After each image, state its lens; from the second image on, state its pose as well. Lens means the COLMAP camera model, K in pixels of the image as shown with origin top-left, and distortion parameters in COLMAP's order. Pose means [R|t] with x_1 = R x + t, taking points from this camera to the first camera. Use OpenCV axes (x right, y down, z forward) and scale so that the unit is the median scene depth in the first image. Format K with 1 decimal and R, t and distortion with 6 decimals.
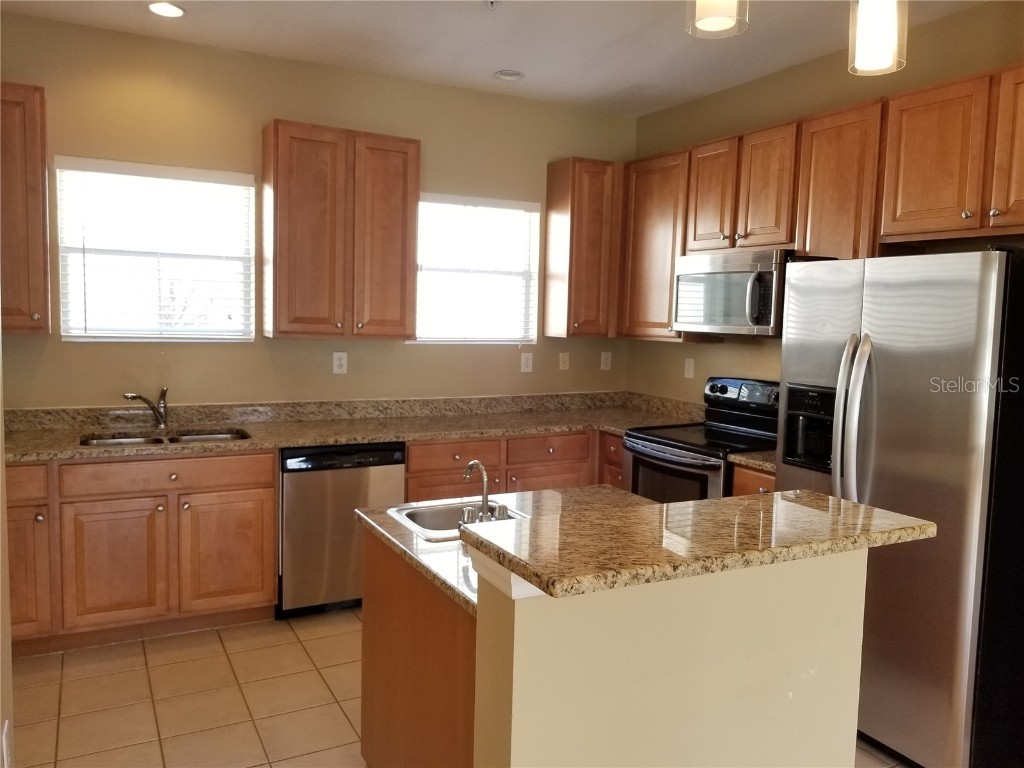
lens RADIAL K [[803.3, 0, 525.5], [0, 803.3, 379.8], [0, 0, 1]] dist [0.083527, -0.144455]
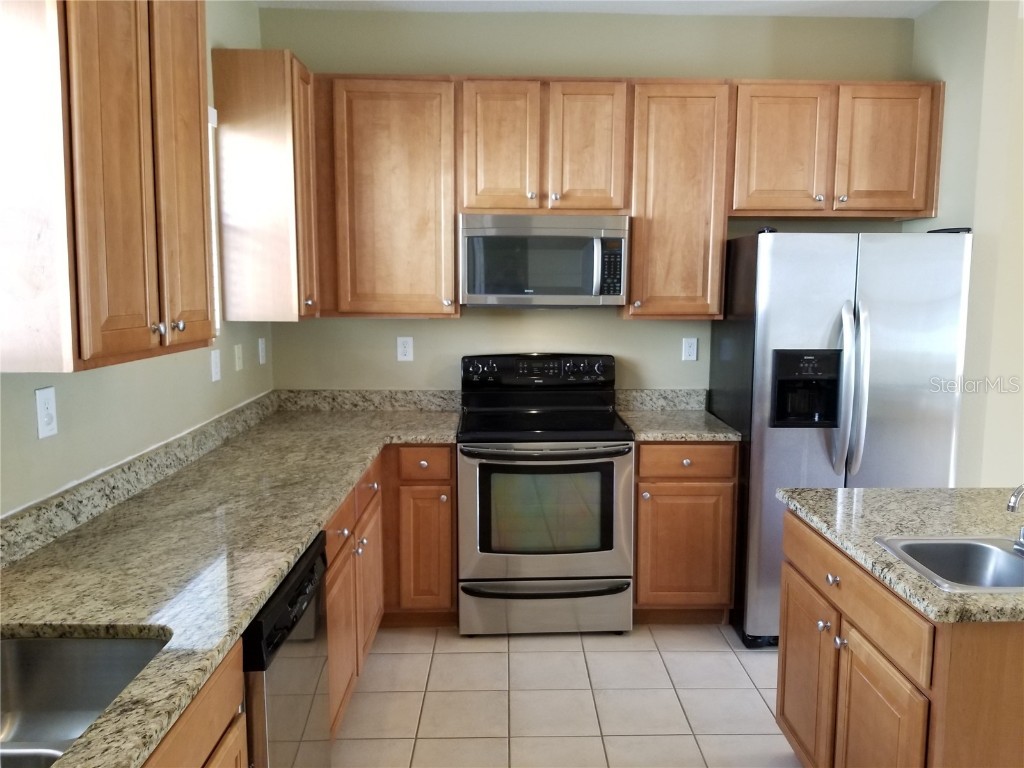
lens RADIAL K [[803.3, 0, 525.5], [0, 803.3, 379.8], [0, 0, 1]] dist [0.083527, -0.144455]
pose [[0.449085, -0.131492, 0.883760, -0.507307], [0.082755, 0.990981, 0.105393, -0.064476], [-0.889648, 0.025806, 0.455917, 0.557526]]
